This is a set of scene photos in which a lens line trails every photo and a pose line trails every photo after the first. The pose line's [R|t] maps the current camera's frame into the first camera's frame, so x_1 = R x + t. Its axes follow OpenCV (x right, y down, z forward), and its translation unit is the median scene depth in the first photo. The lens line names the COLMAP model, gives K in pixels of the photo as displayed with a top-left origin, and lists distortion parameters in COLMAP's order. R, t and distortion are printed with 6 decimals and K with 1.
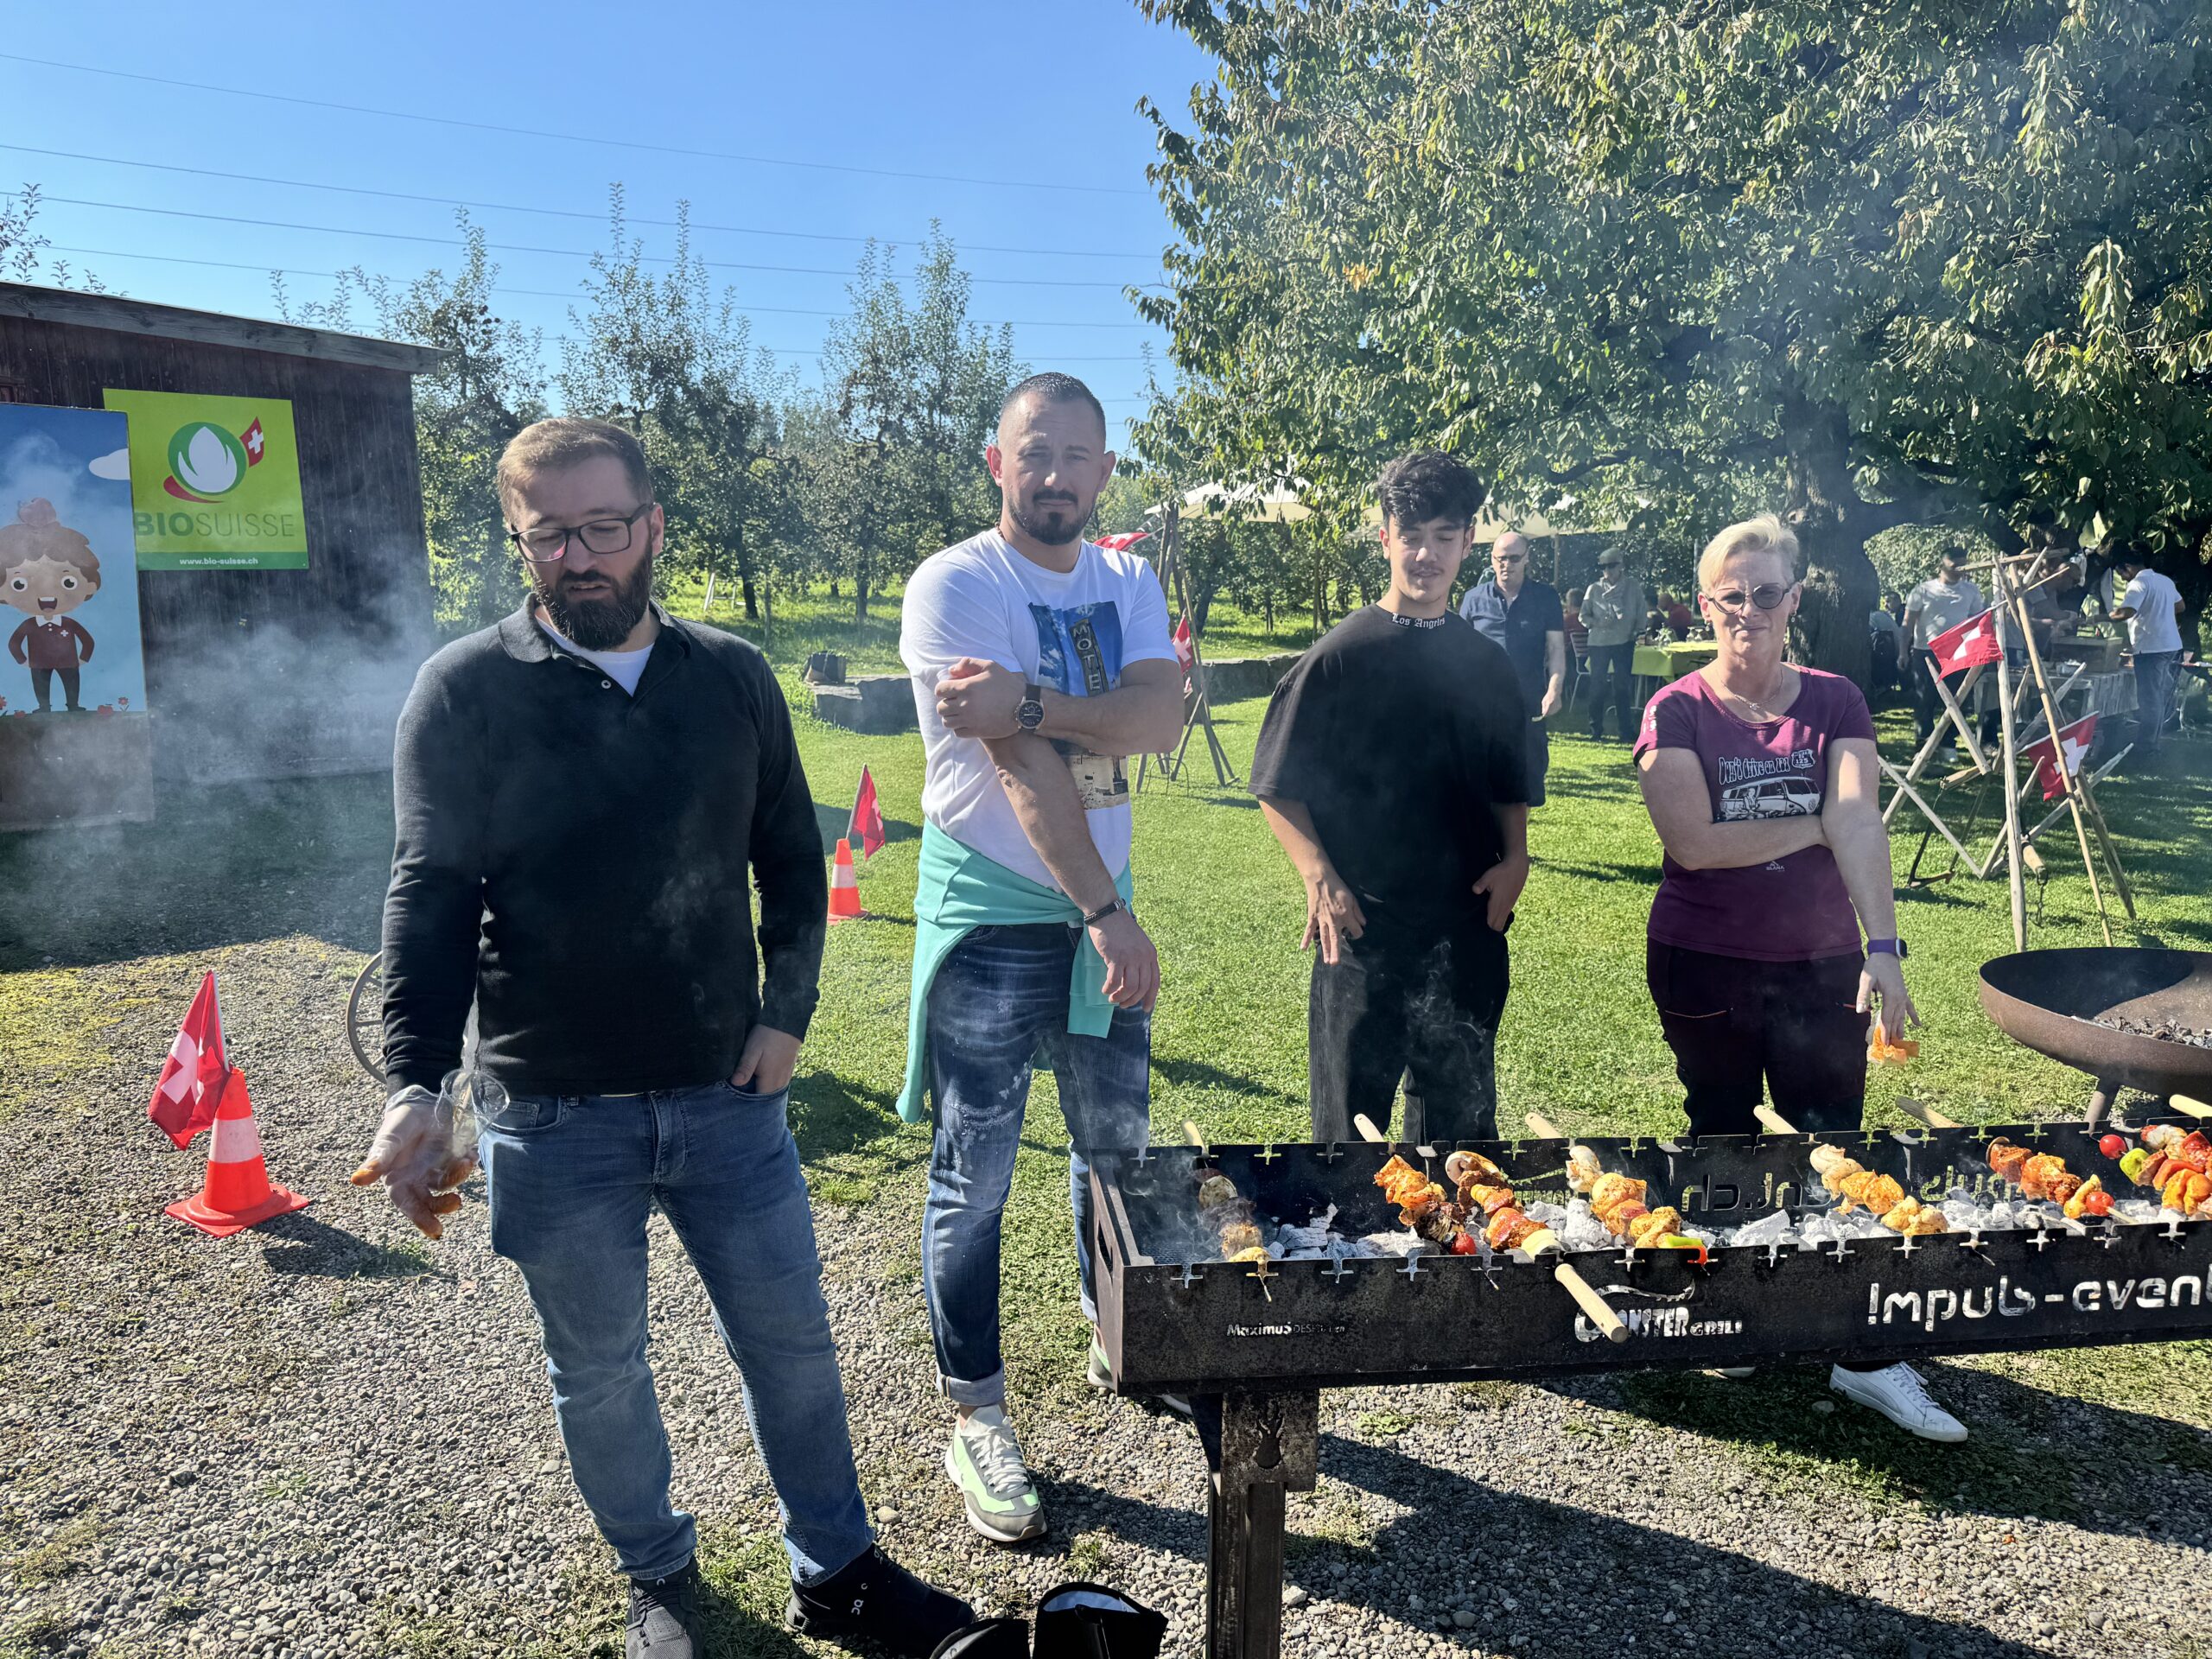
lens RADIAL K [[1533.7, 0, 1106.0], [0, 1533.7, 829.5], [0, 0, 1]] dist [0.049622, -0.047939]
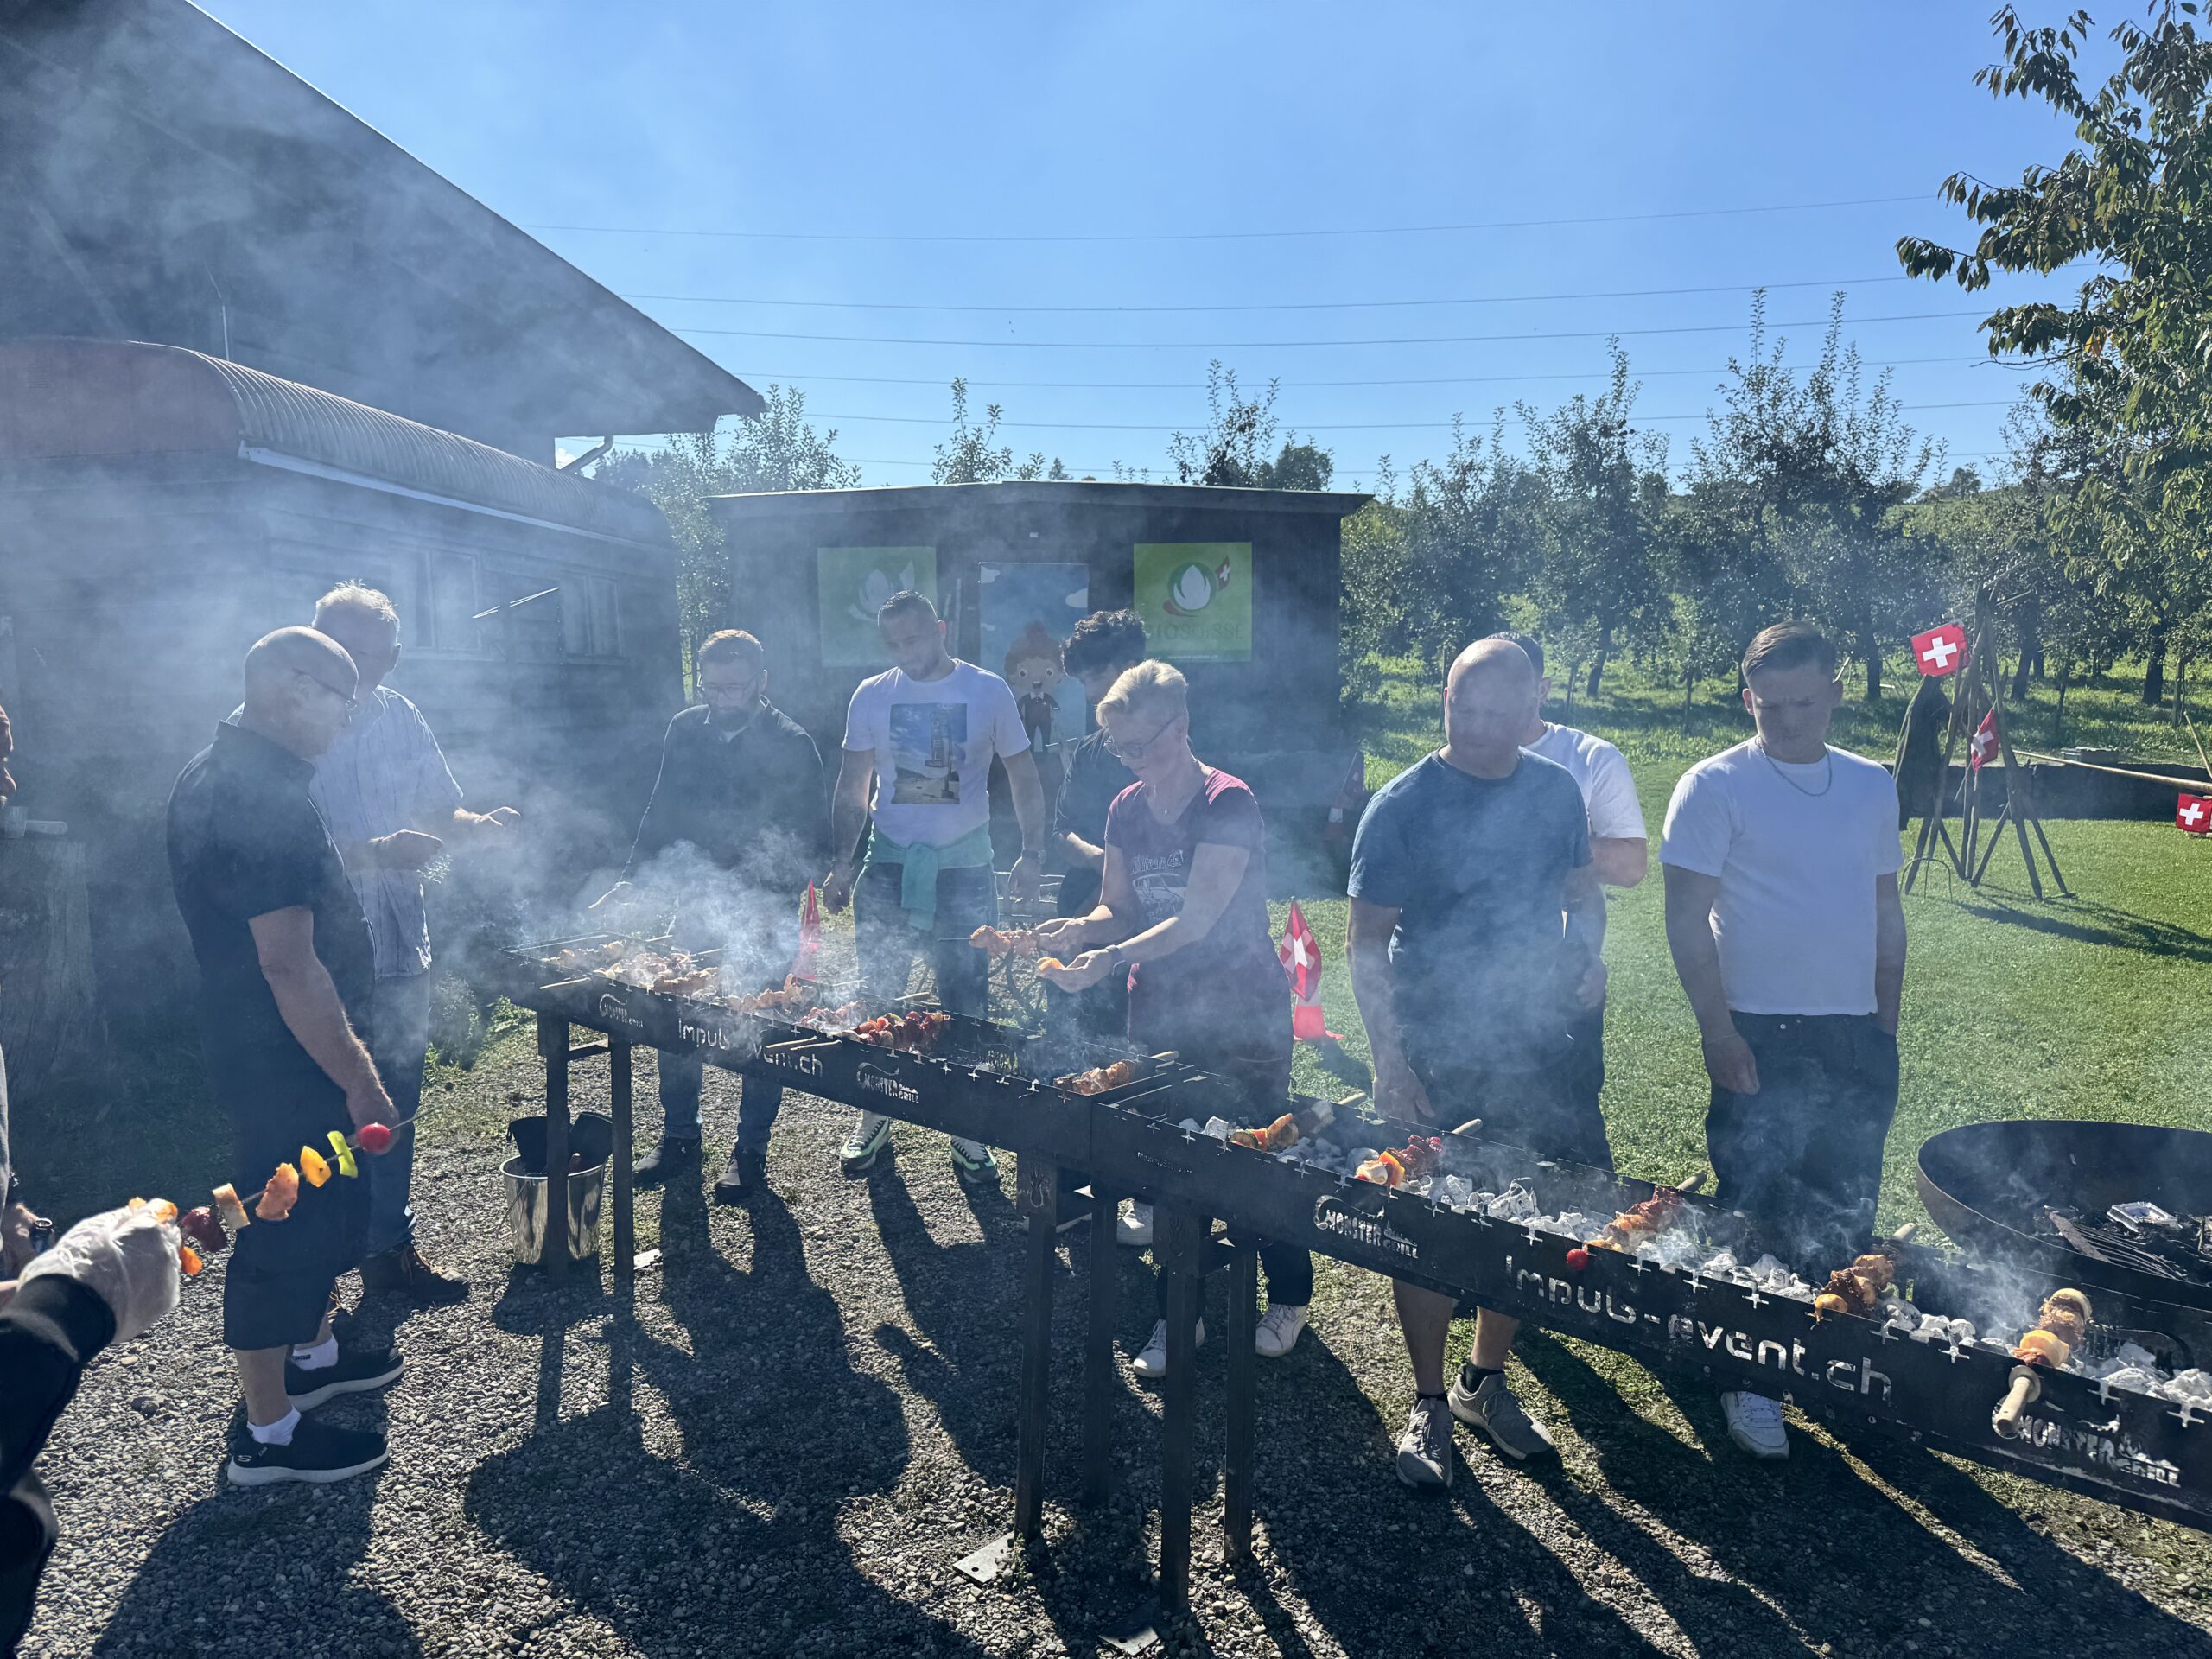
lens RADIAL K [[1545.8, 0, 1108.2], [0, 1545.8, 872.8], [0, 0, 1]] dist [0.023016, 0.002954]
pose [[0.670404, 0.112142, -0.733473, 0.316422], [-0.127379, 0.991232, 0.035125, -0.009437], [0.730981, 0.069881, 0.678810, -0.015543]]
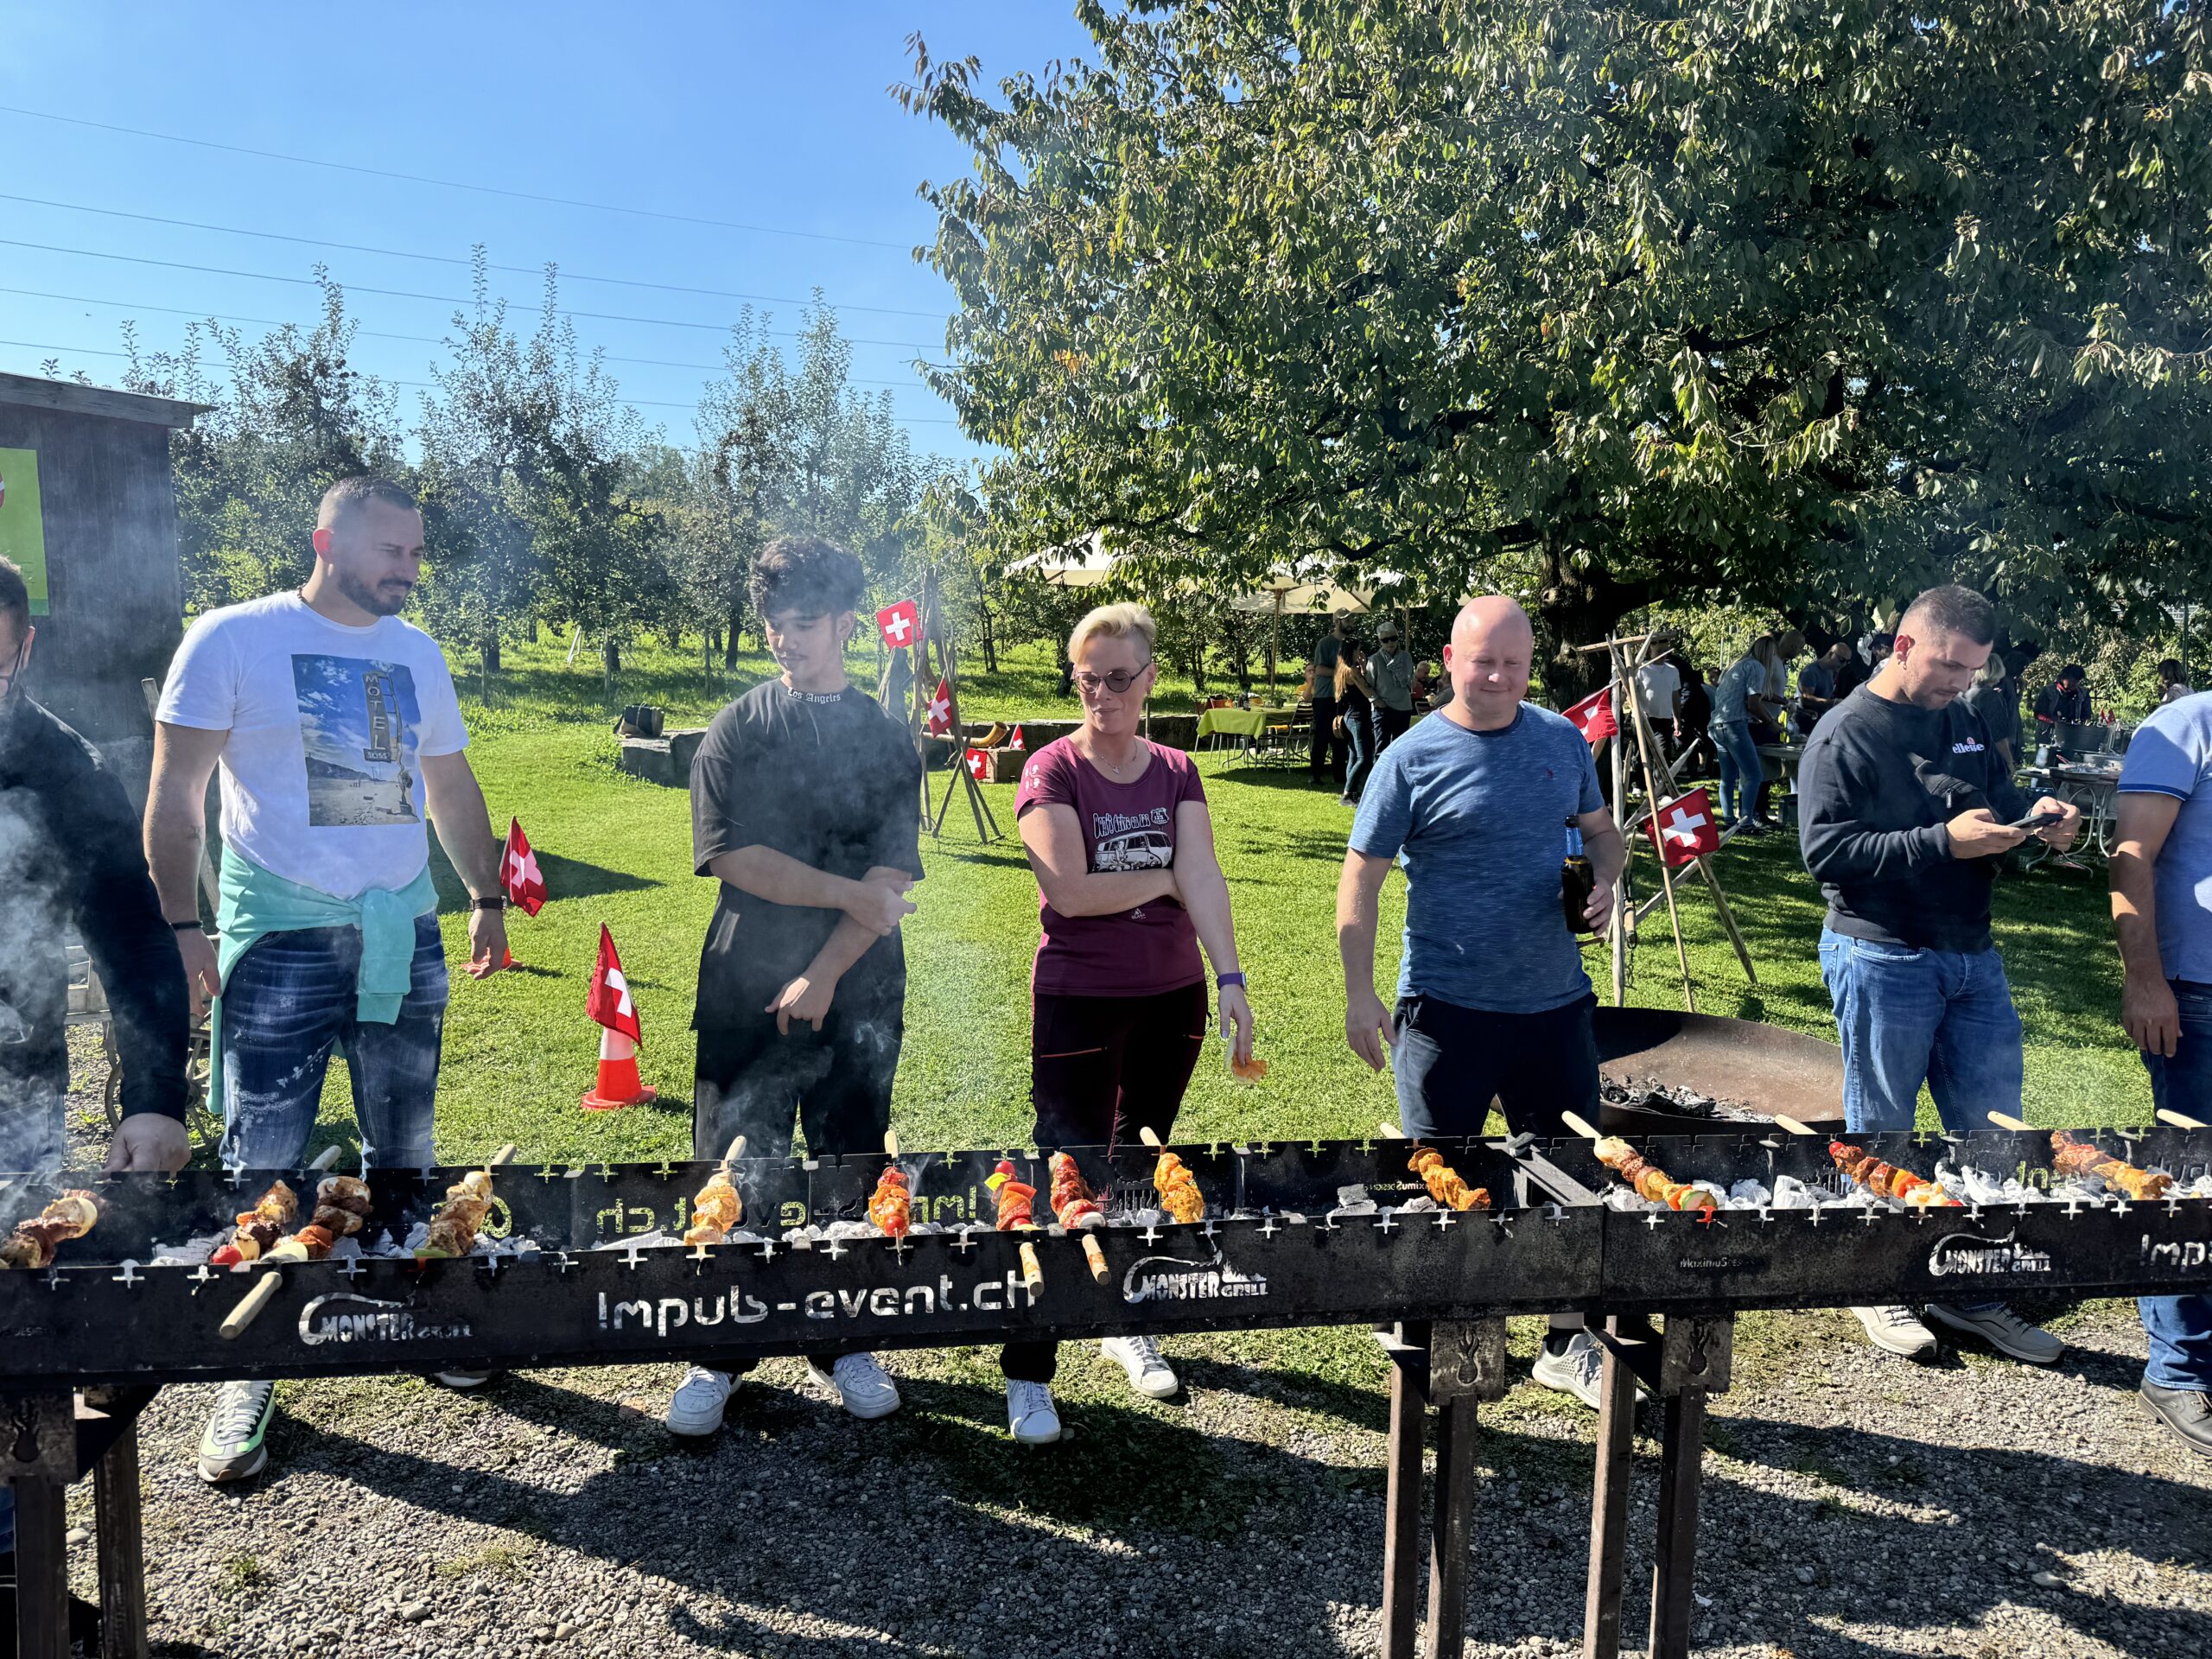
lens RADIAL K [[1520.3, 0, 1106.0], [0, 1520.3, 829.5], [0, 0, 1]] dist [0.046562, -0.036865]
pose [[0.999518, 0.017217, 0.025847, 0.120934], [-0.016250, 0.999178, -0.037132, -0.000621], [-0.026465, 0.036694, 0.998976, -0.017732]]
